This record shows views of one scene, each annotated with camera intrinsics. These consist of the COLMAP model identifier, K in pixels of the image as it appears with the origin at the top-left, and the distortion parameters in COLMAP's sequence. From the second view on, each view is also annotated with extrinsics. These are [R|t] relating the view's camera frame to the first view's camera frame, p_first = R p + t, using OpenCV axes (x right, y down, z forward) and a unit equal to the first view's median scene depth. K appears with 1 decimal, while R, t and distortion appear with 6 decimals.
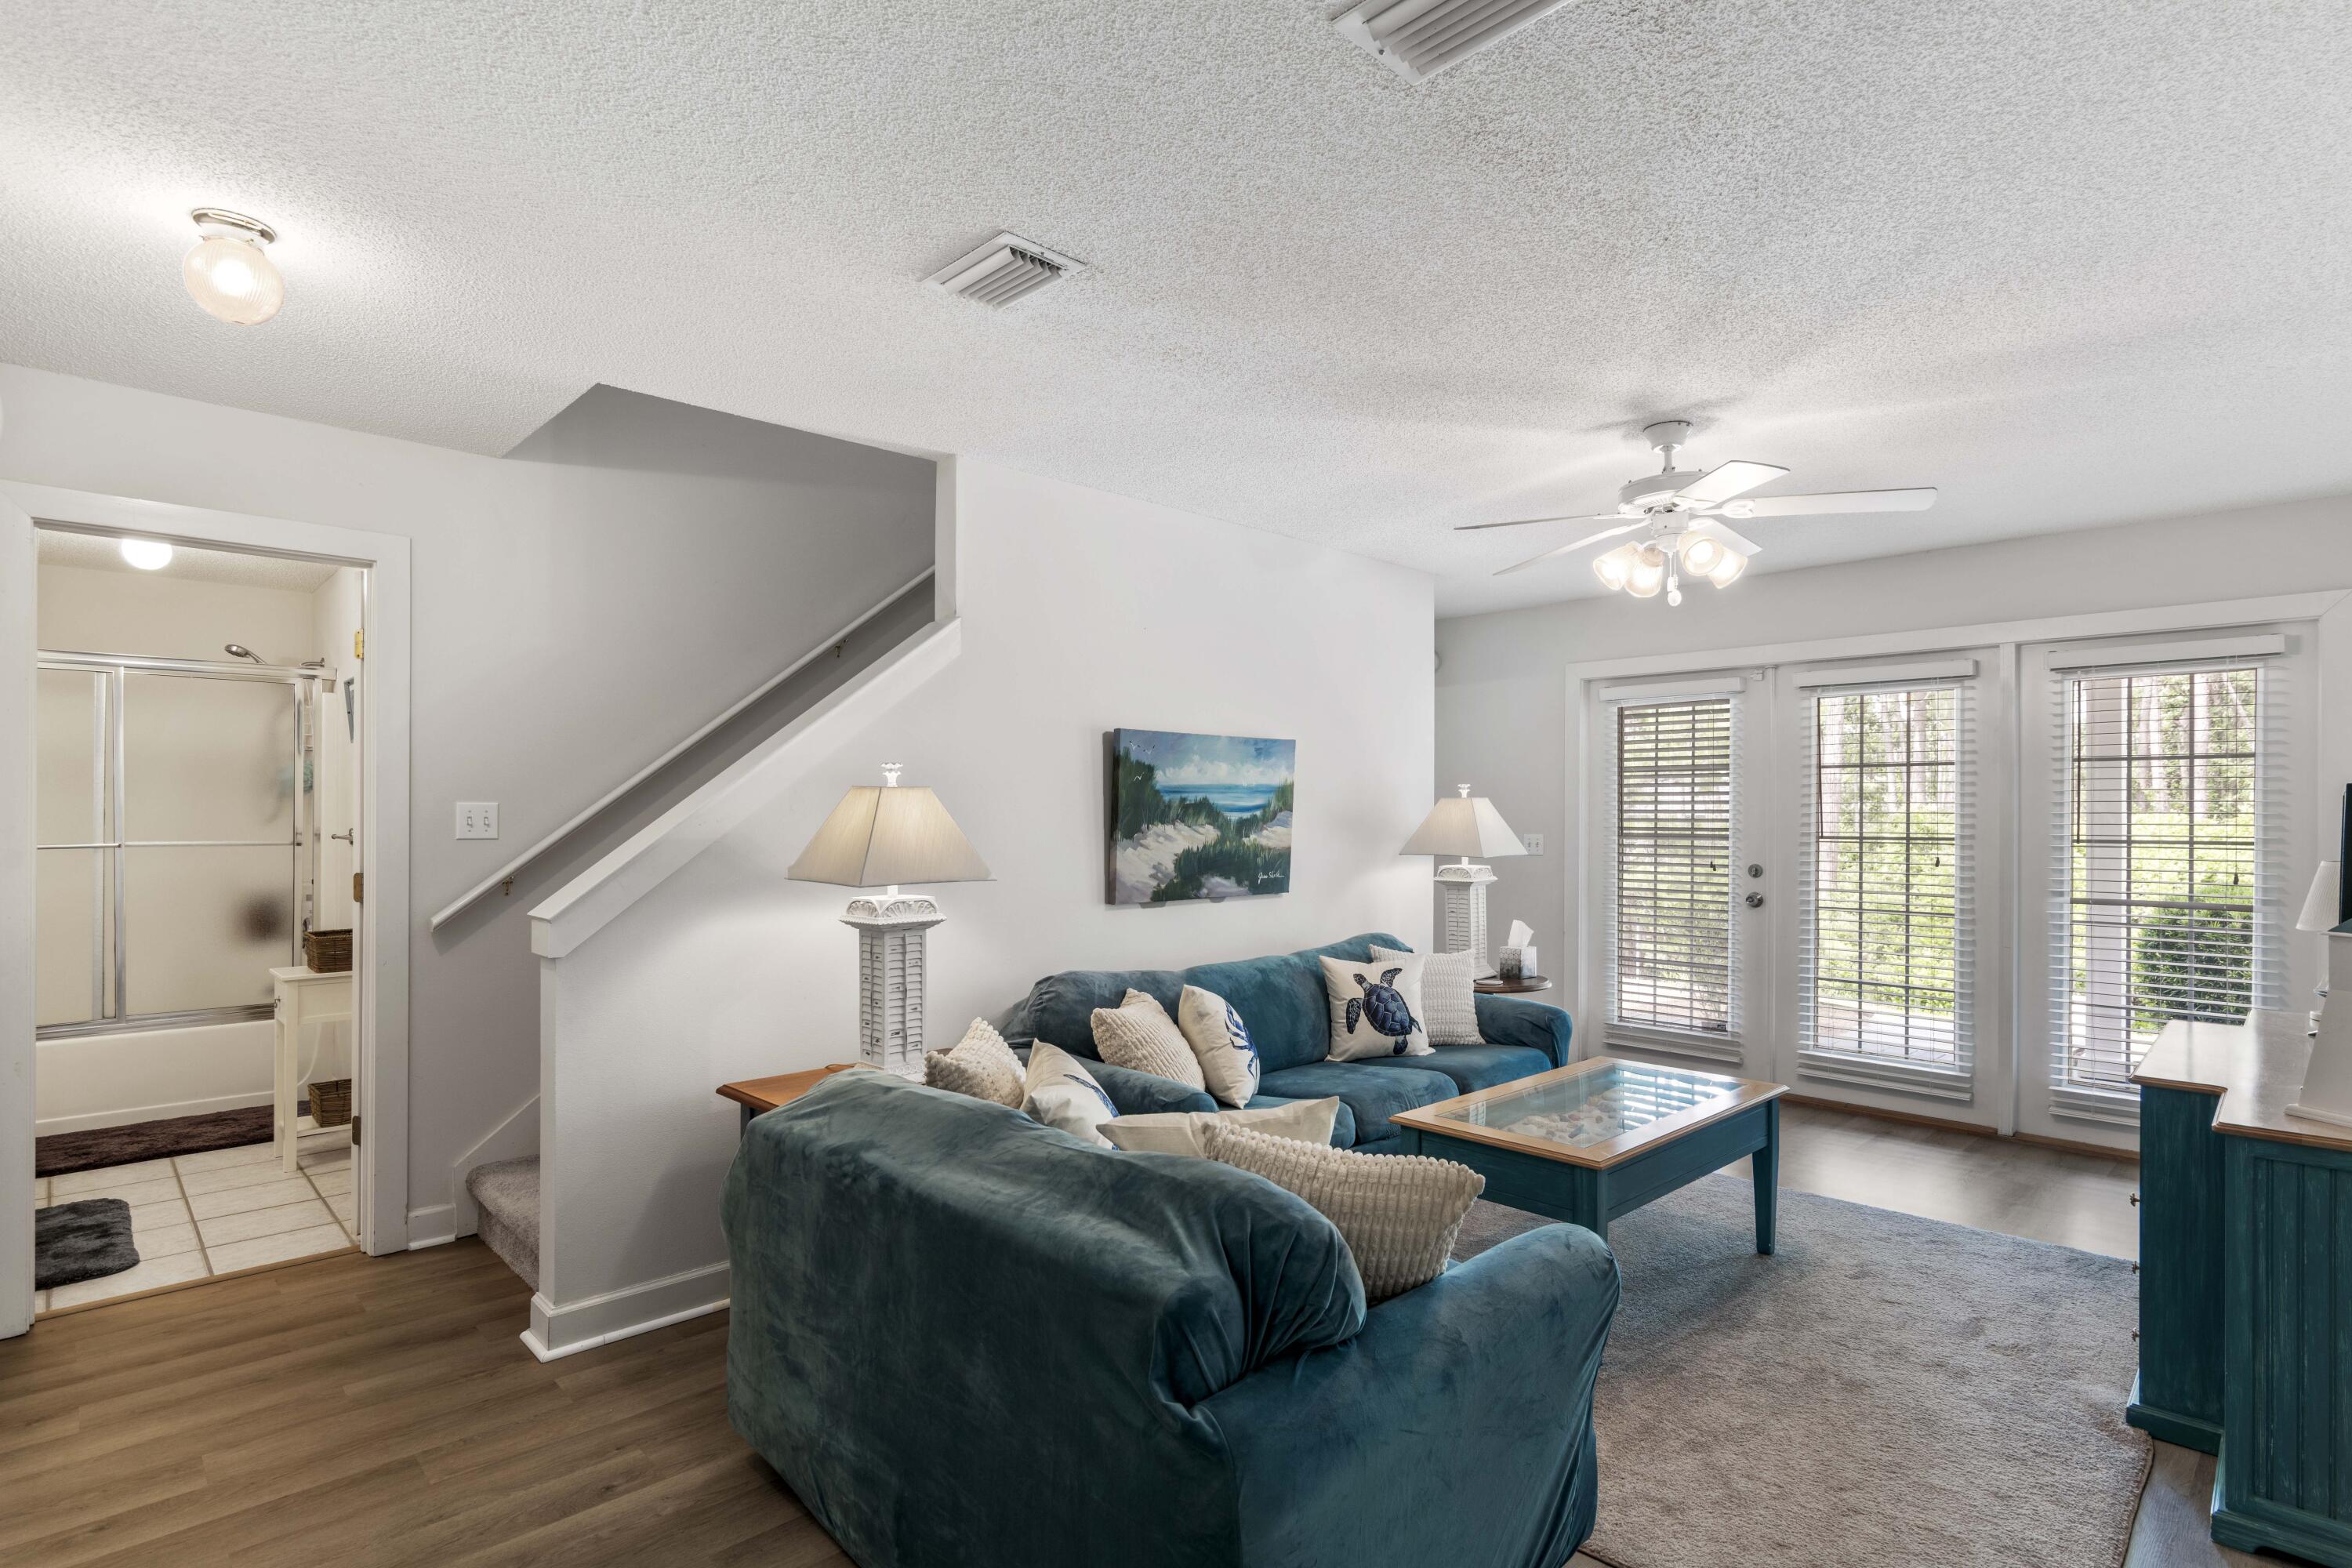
lens RADIAL K [[1153.9, 0, 1190.3], [0, 1153.9, 779.6], [0, 0, 1]] dist [0.001368, -0.000733]
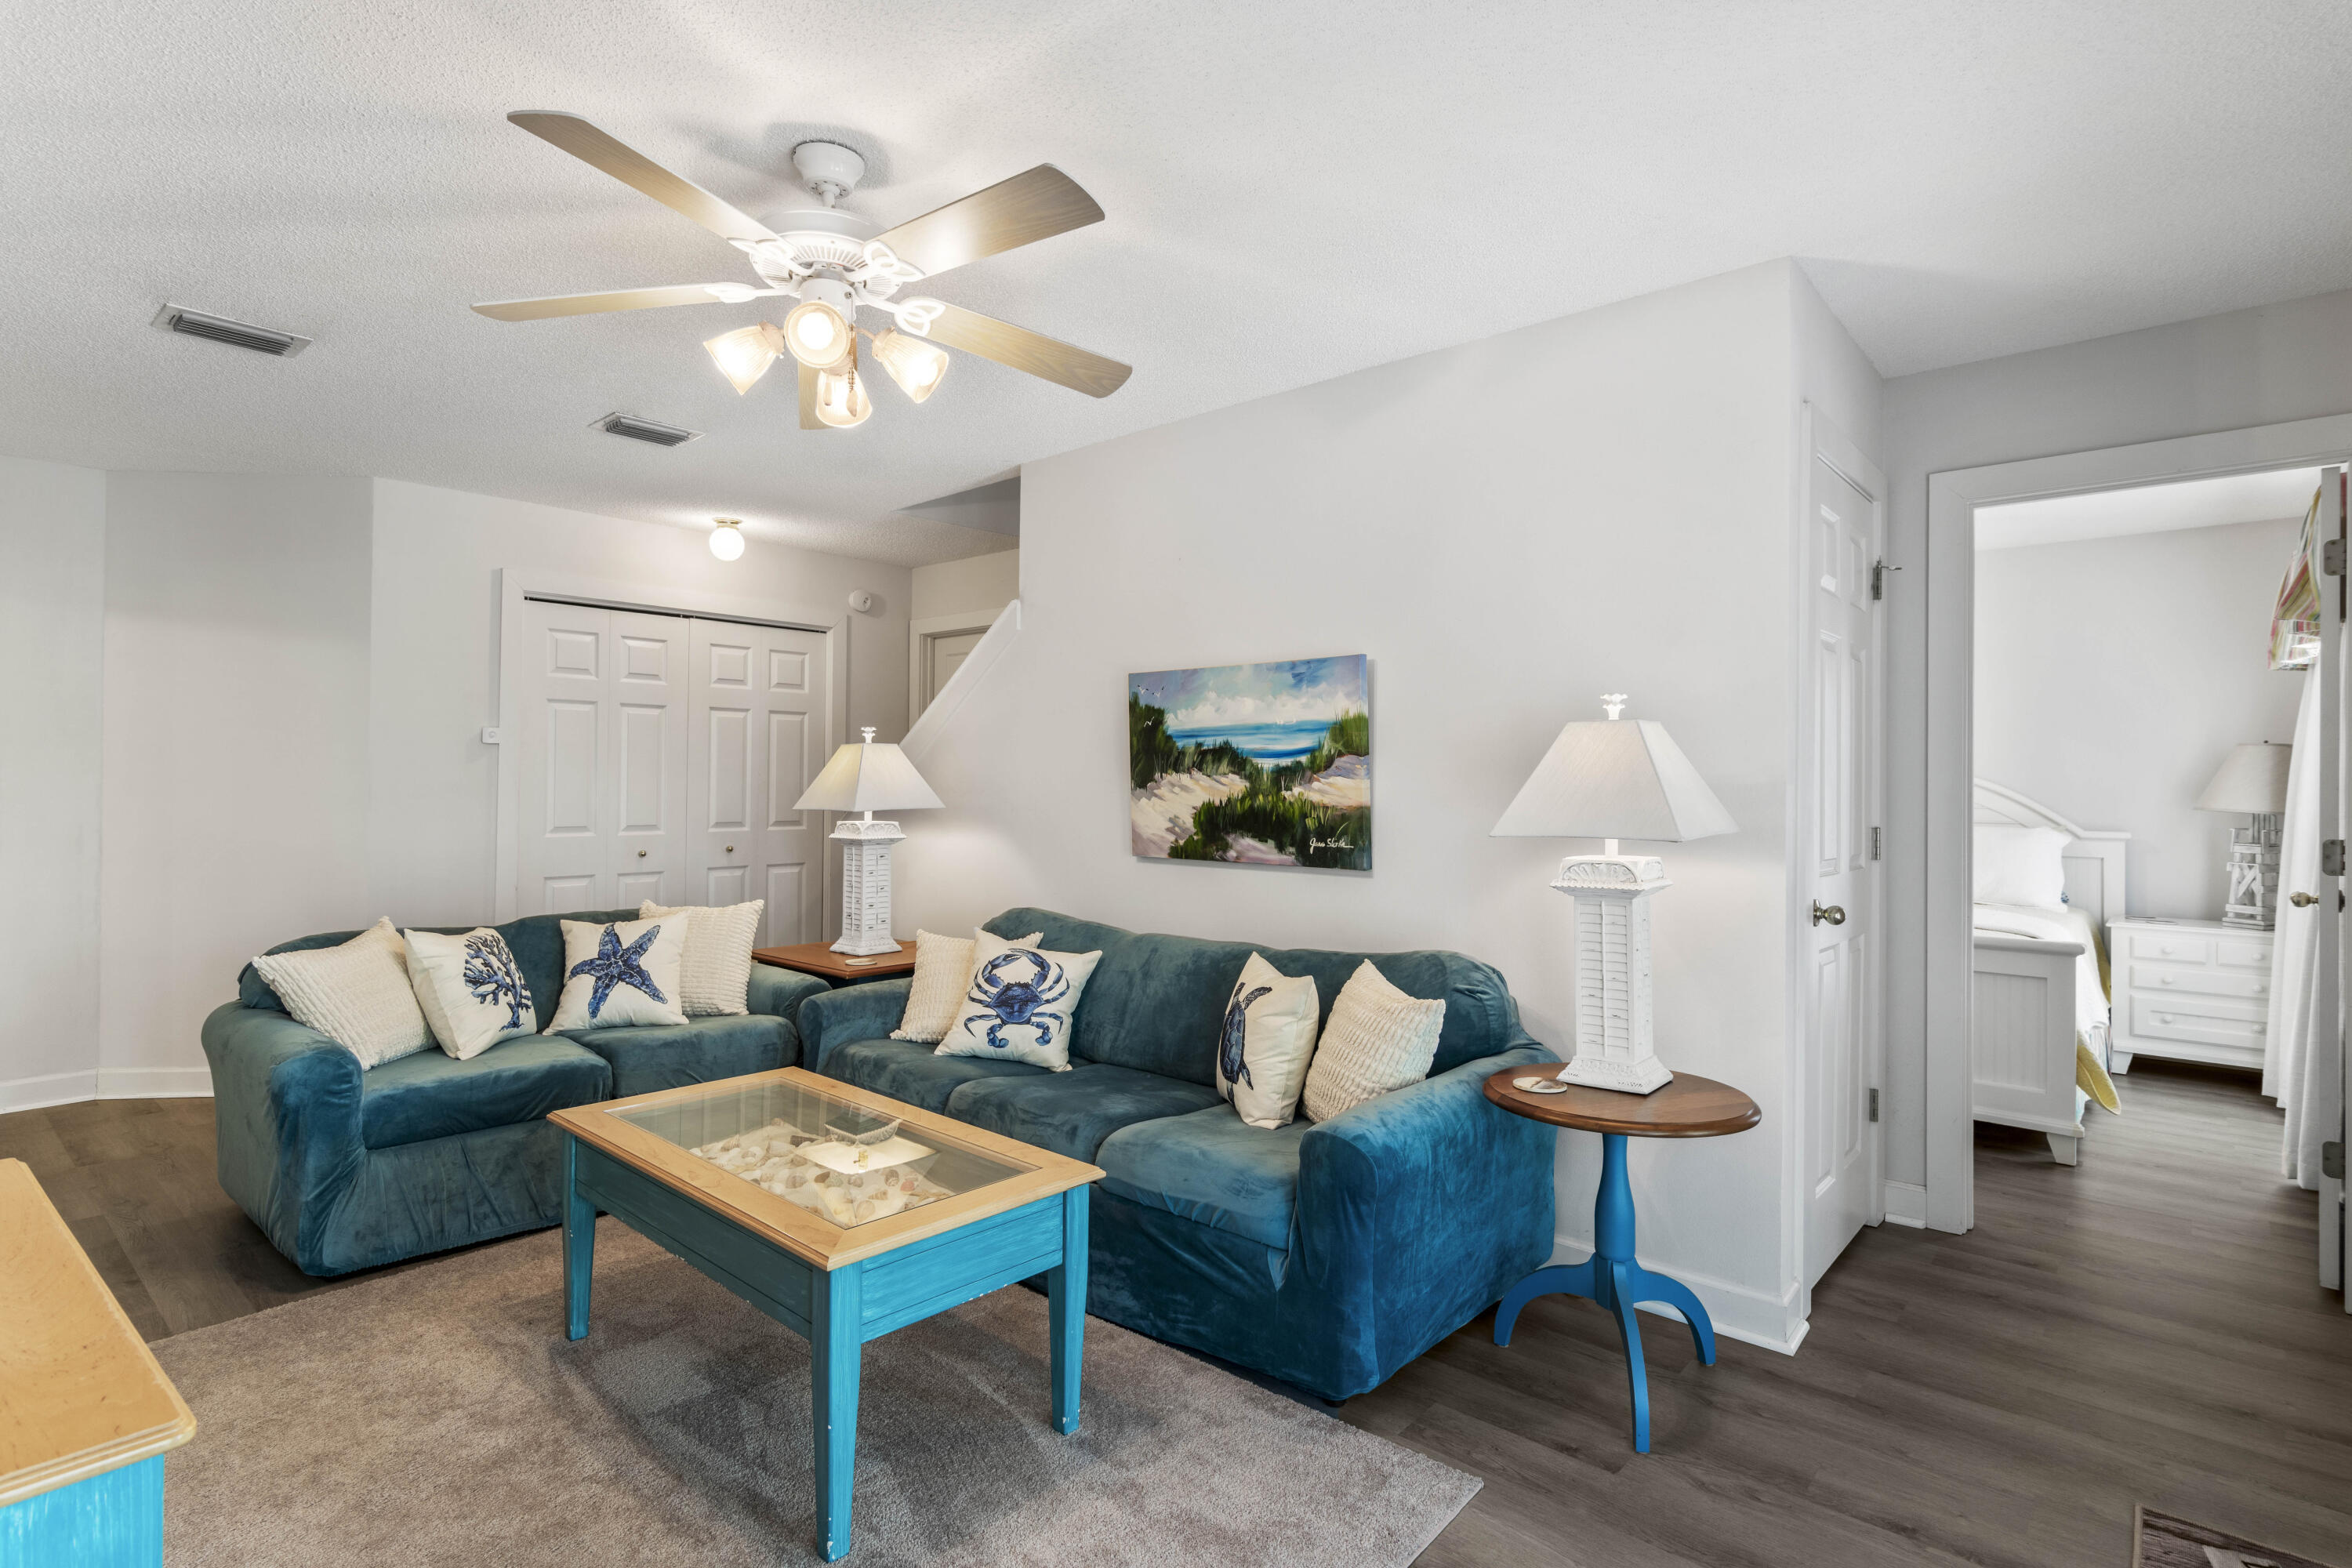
lens RADIAL K [[1153.9, 0, 1190.3], [0, 1153.9, 779.6], [0, 0, 1]] dist [0.001368, -0.000733]
pose [[0.085635, -0.001898, -0.996325, 0.816227], [0.026915, 0.999638, 0.000409, 0.040801], [0.995963, -0.026851, 0.085655, 0.873029]]
